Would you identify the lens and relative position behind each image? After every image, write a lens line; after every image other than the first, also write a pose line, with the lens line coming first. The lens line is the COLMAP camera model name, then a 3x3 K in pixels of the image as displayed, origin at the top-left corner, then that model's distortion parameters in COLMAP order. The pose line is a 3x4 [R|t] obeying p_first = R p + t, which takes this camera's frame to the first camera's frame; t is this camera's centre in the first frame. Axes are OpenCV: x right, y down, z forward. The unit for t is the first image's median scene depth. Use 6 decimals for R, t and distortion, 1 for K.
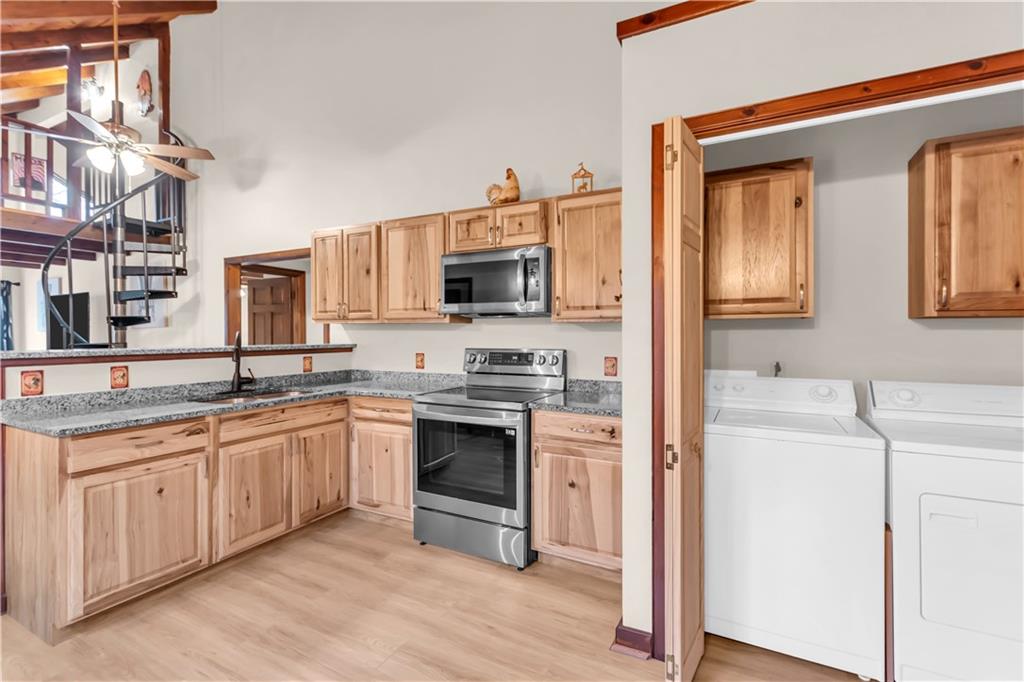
lens RADIAL K [[469.9, 0, 507.4], [0, 469.9, 334.4], [0, 0, 1]] dist [0.000371, -0.000178]
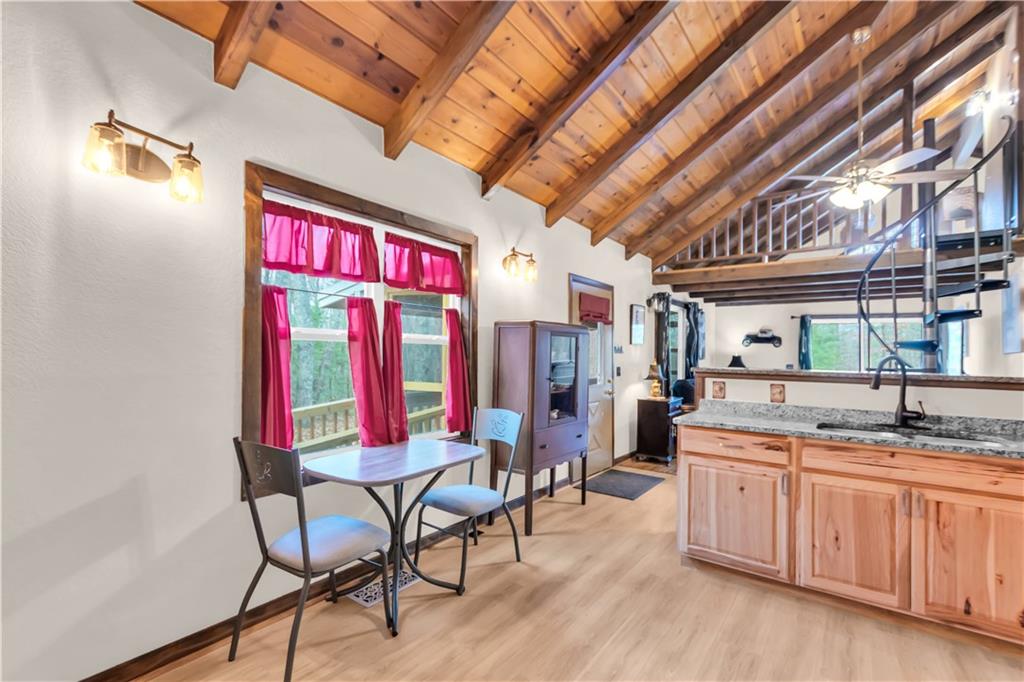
lens RADIAL K [[469.9, 0, 507.5], [0, 469.9, 349.9], [0, 0, 1]] dist [0.000371, -0.000178]
pose [[-0.158704, -0.008605, -0.987289, 0.466749], [-0.016154, 0.999851, -0.006118, -0.000069], [0.987194, 0.014978, -0.158819, 0.531613]]
